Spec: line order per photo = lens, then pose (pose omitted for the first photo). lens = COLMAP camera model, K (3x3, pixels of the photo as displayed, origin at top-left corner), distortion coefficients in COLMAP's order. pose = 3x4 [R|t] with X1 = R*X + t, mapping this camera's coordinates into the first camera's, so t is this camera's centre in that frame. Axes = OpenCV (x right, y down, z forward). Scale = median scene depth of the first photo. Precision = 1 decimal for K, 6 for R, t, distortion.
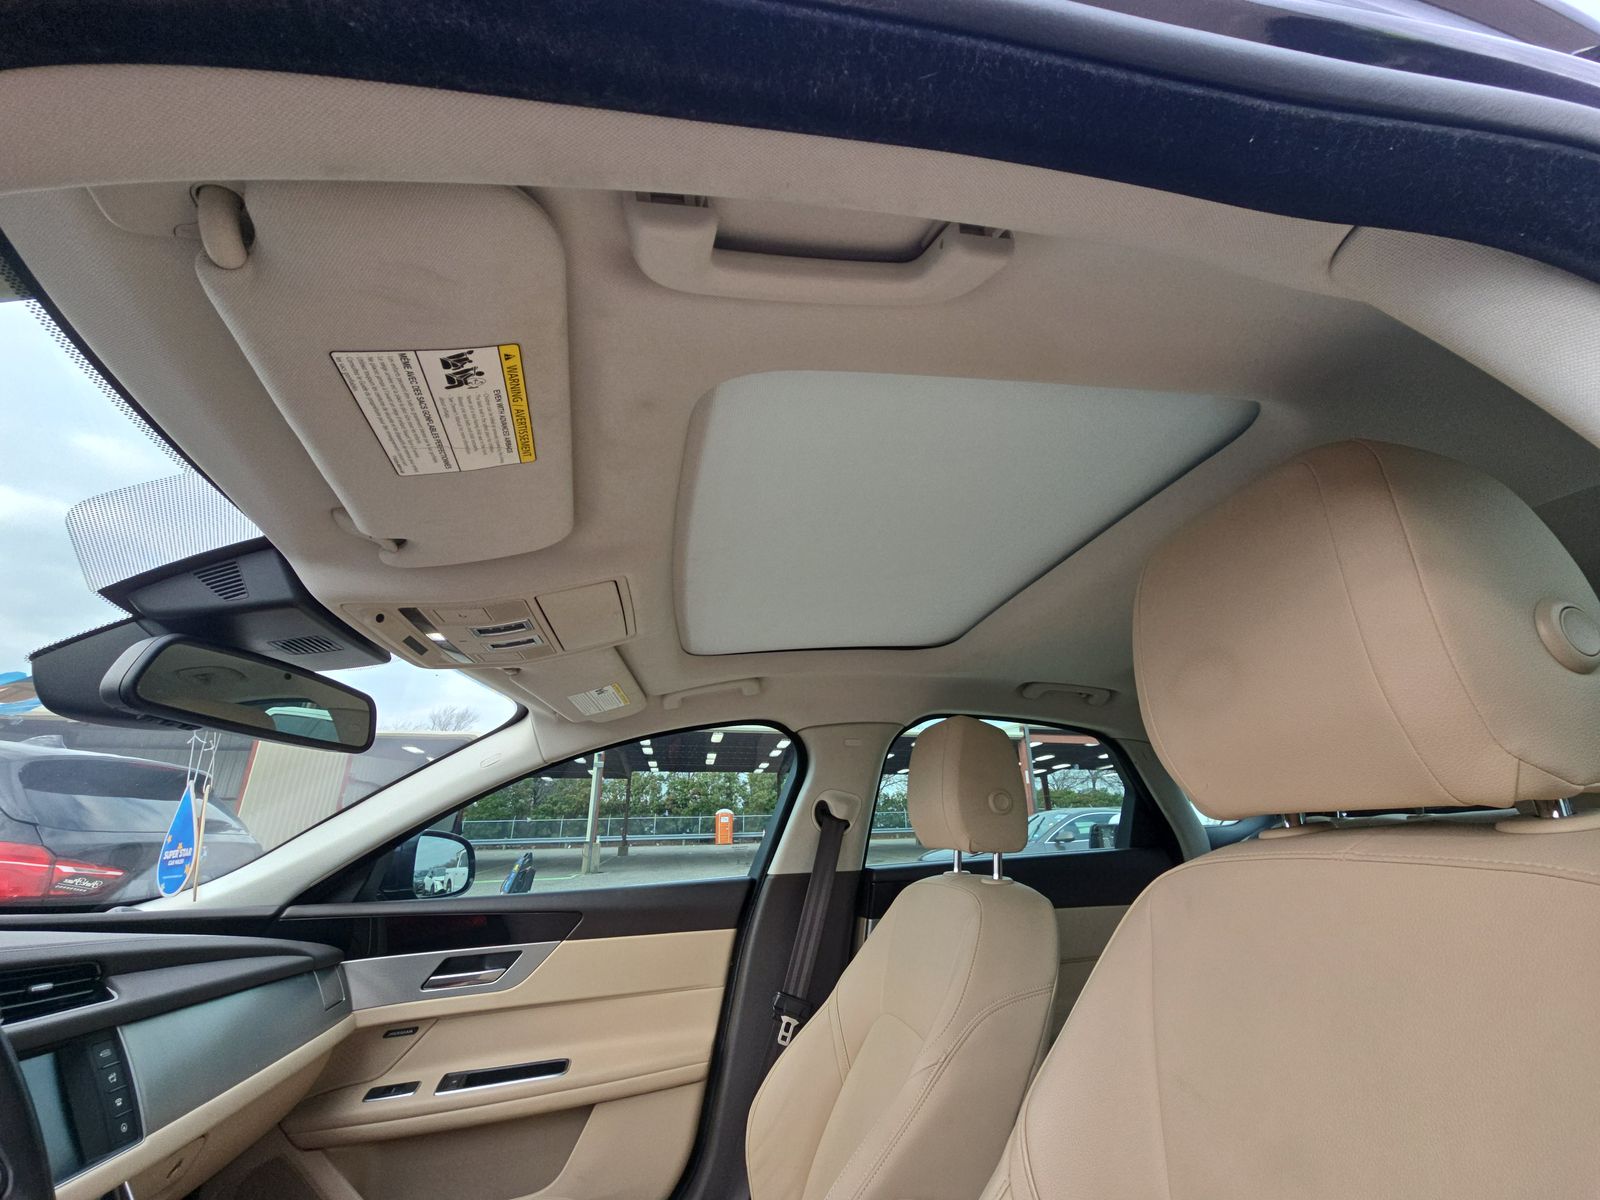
lens RADIAL K [[654.2, 0, 810.5], [0, 654.2, 613.7], [0, 0, 1]] dist [0.005976, -0.000079]
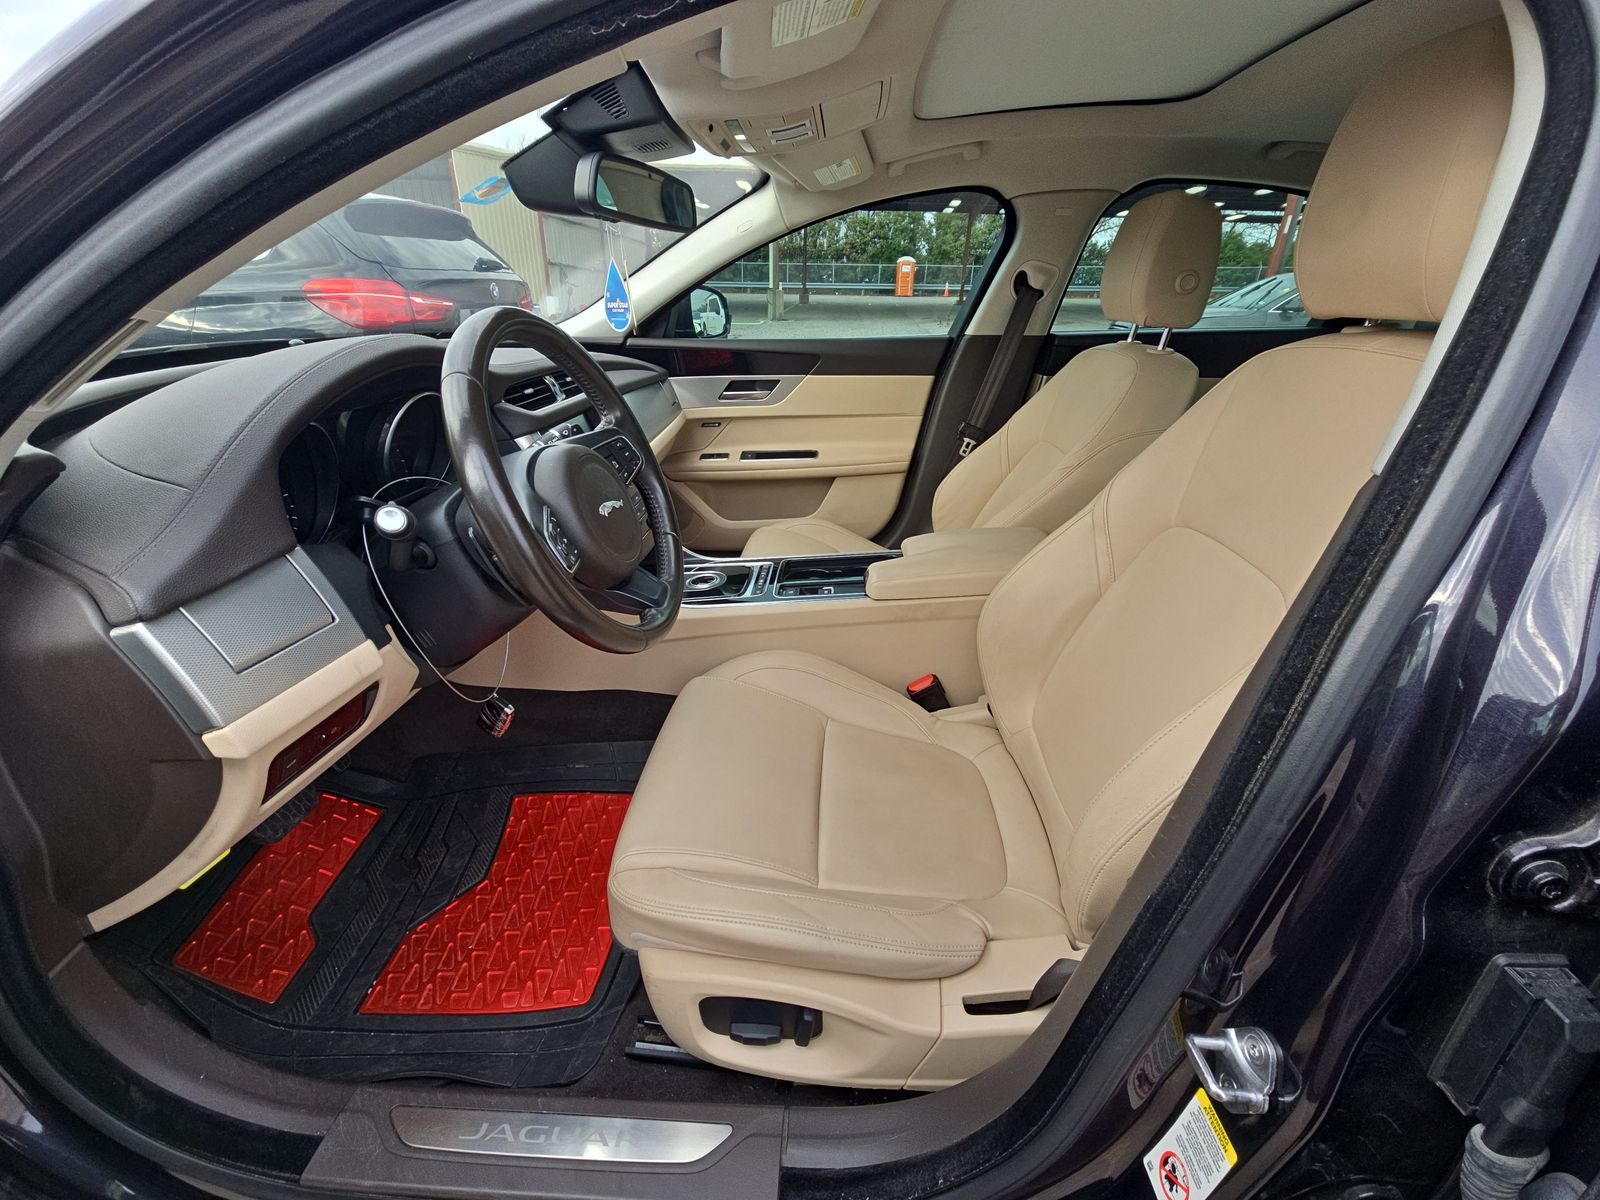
lens RADIAL K [[654.2, 0, 810.5], [0, 654.2, 613.7], [0, 0, 1]] dist [0.005976, -0.000079]
pose [[0.968295, 0.143267, -0.204642, -0.020153], [0.044631, 0.706804, 0.706000, -0.108100], [0.245789, -0.692750, 0.678001, -0.256735]]
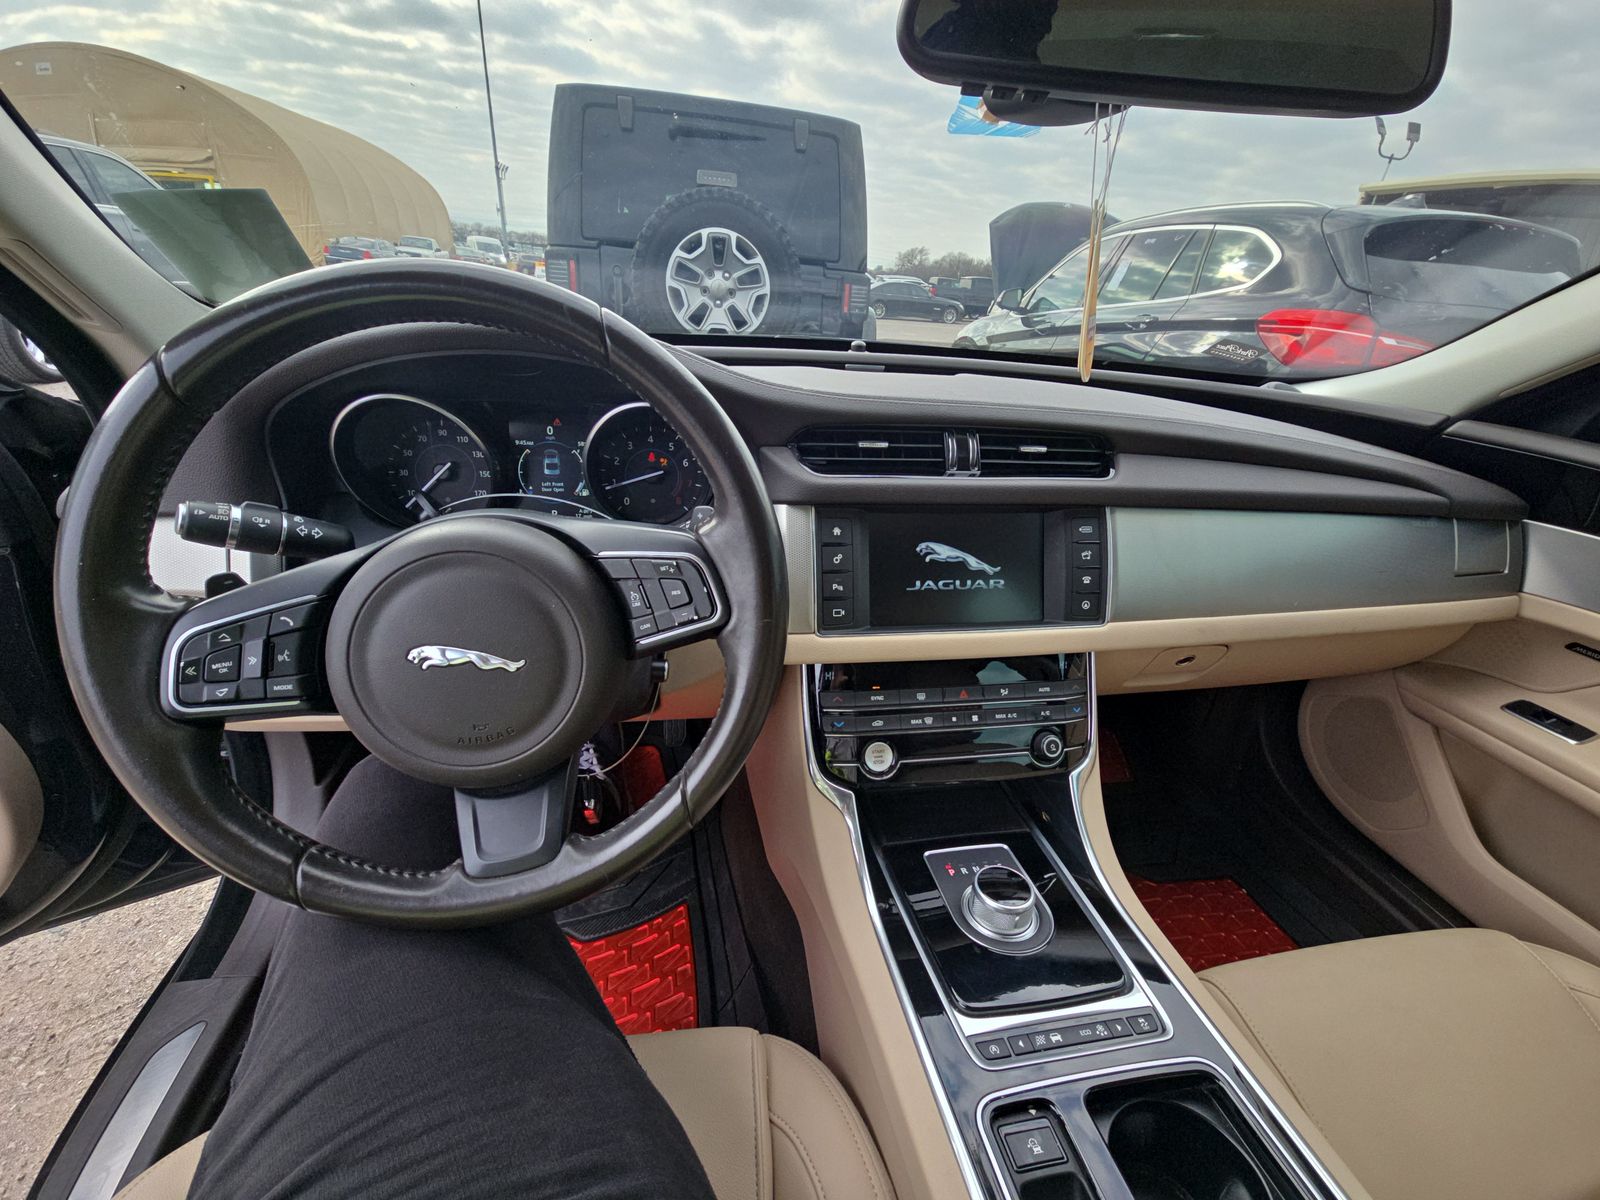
lens RADIAL K [[654.2, 0, 810.5], [0, 654.2, 613.7], [0, 0, 1]] dist [0.005976, -0.000079]
pose [[0.005182, 0.462519, -0.886594, -0.075223], [0.267701, 0.853604, 0.446873, 0.107834], [0.963488, -0.239658, -0.119393, 0.319049]]
